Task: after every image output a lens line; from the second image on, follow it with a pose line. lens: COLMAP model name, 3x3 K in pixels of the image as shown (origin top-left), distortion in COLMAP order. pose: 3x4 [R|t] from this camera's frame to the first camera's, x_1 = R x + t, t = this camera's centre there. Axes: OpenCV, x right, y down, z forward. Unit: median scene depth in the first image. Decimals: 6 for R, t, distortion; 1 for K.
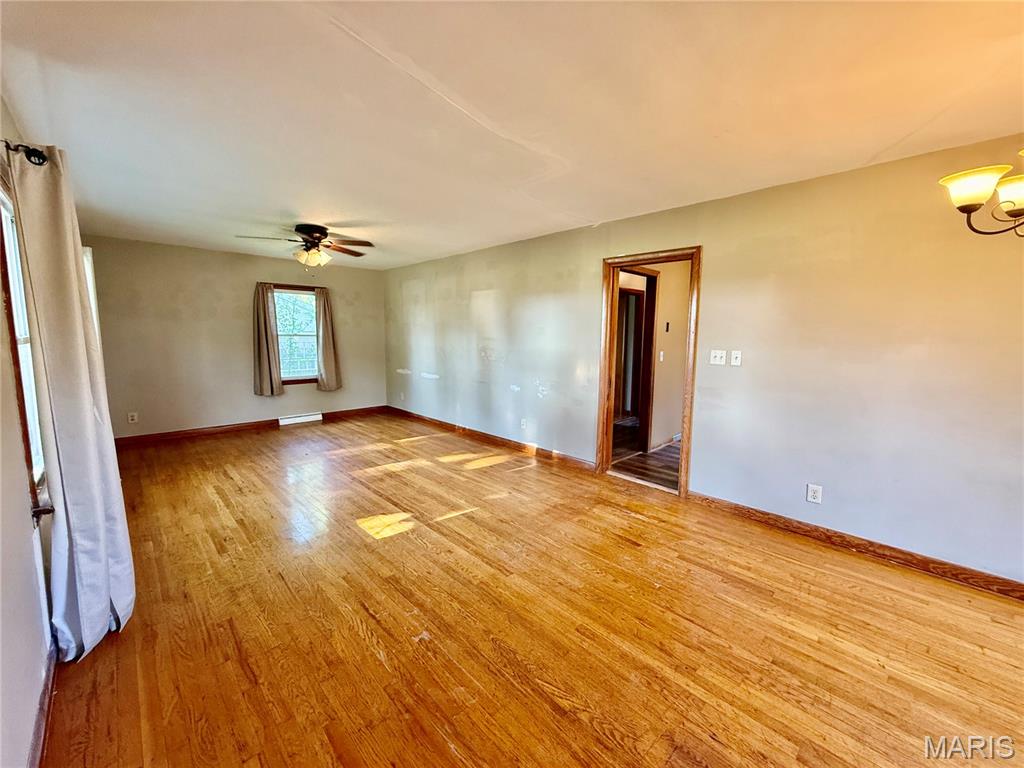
lens RADIAL K [[408.2, 0, 509.2], [0, 408.2, 382.6], [0, 0, 1]] dist [0.000347, -0.000456]
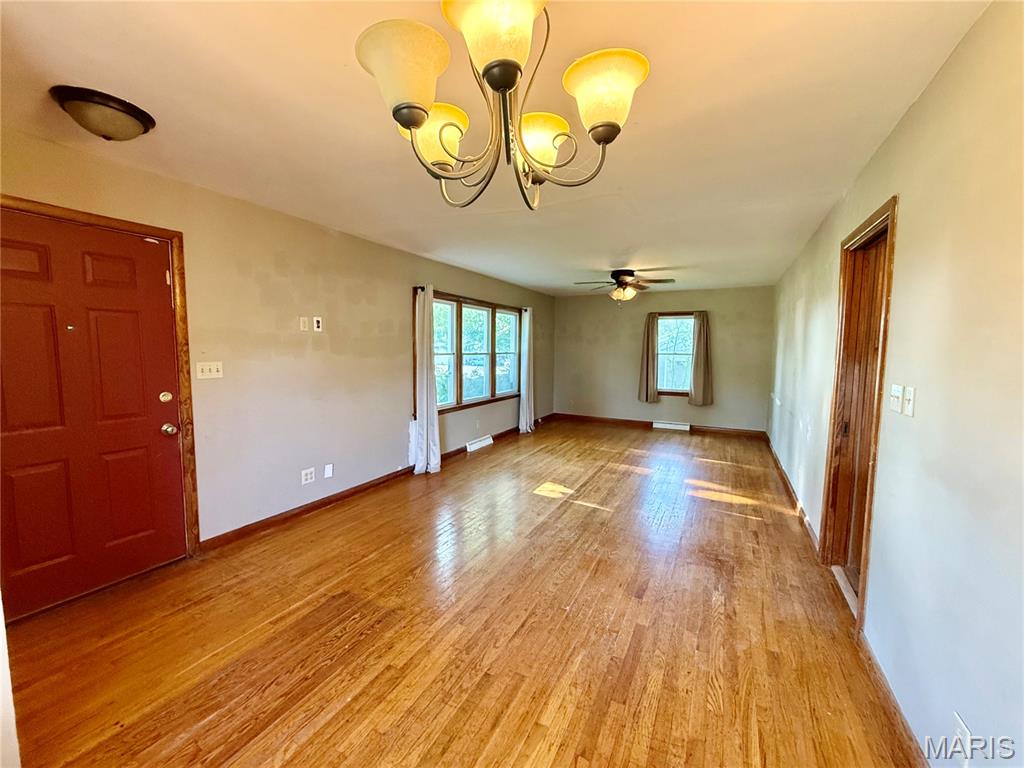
lens RADIAL K [[408.2, 0, 507.3], [0, 408.2, 381.2], [0, 0, 1]] dist [0.000347, -0.000456]
pose [[0.308902, 0.068889, -0.948596, 0.756908], [-0.118387, 0.992402, 0.033519, -0.036186], [0.943697, 0.101948, 0.314710, 0.314788]]
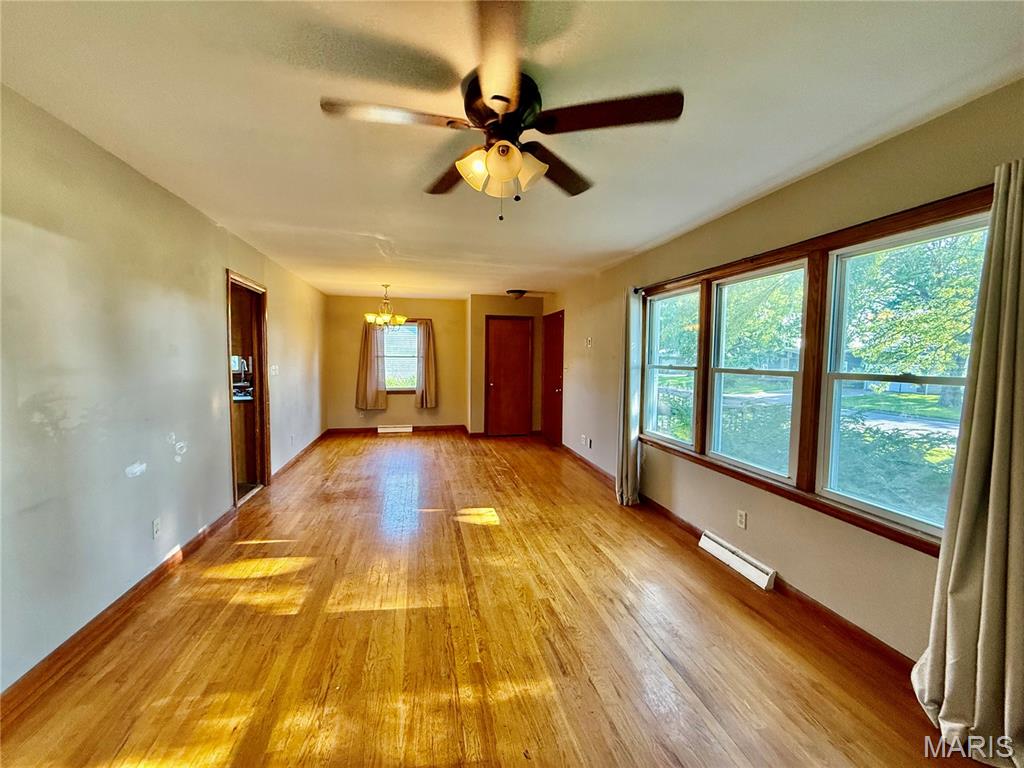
lens RADIAL K [[408.2, 0, 508.7], [0, 408.2, 382.1], [0, 0, 1]] dist [0.000347, -0.000456]
pose [[-0.851957, -0.054450, 0.520774, -0.801406], [0.040661, 0.984695, 0.169474, -0.200062], [-0.522031, 0.165560, -0.836704, 1.552016]]
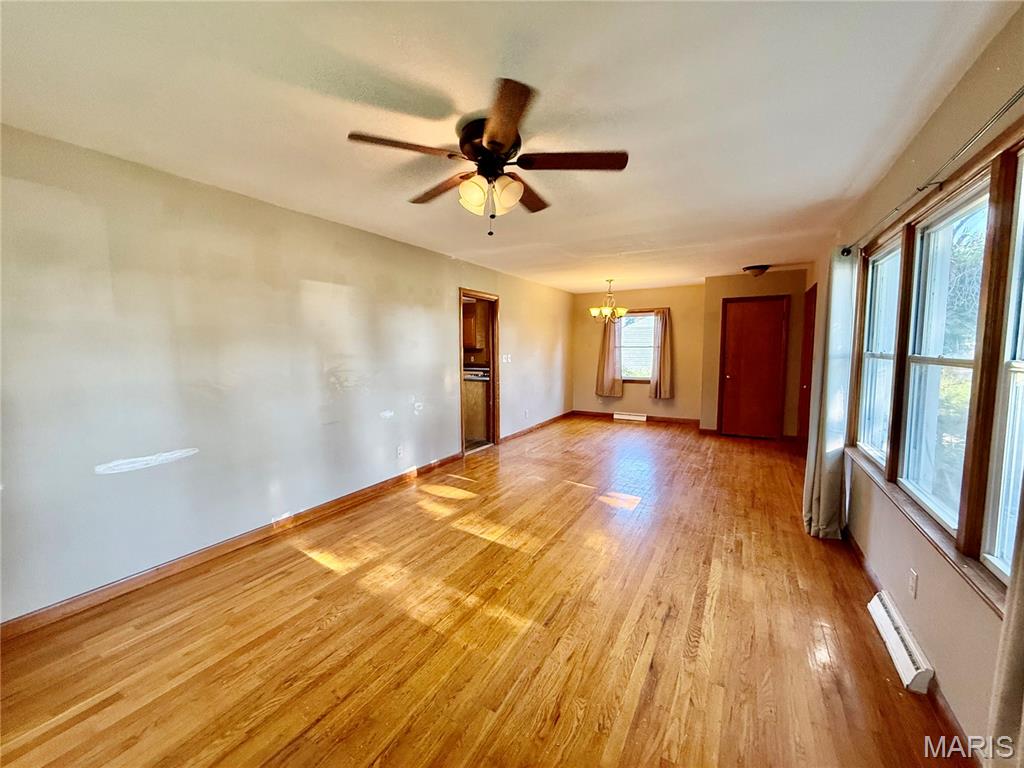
lens RADIAL K [[408.2, 0, 508.3], [0, 408.2, 383.4], [0, 0, 1]] dist [0.000347, -0.000456]
pose [[-0.273774, -0.096783, 0.956912, -1.112342], [0.115617, 0.984398, 0.132641, -0.171017], [-0.954820, 0.146949, -0.258313, 1.304399]]
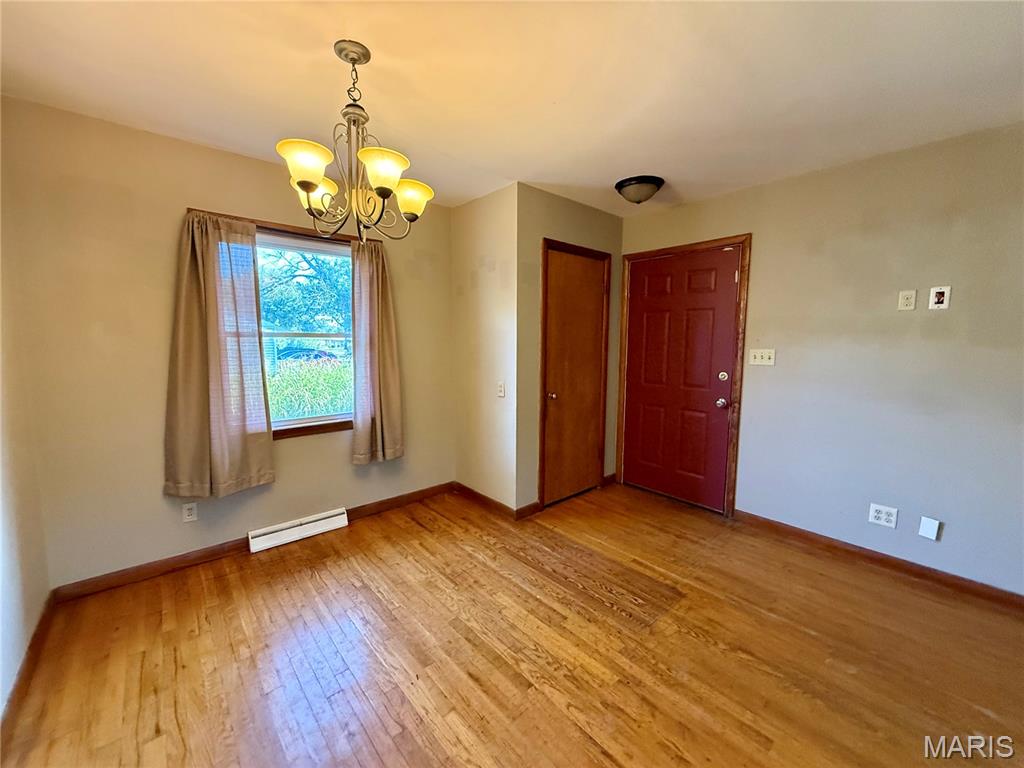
lens RADIAL K [[408.2, 0, 508.6], [0, 408.2, 380.2], [0, 0, 1]] dist [0.000347, -0.000456]
pose [[-0.998732, -0.024215, 0.044128, 0.323549], [-0.014080, 0.976077, 0.216970, -0.087187], [-0.048326, 0.216074, -0.975180, 0.840556]]
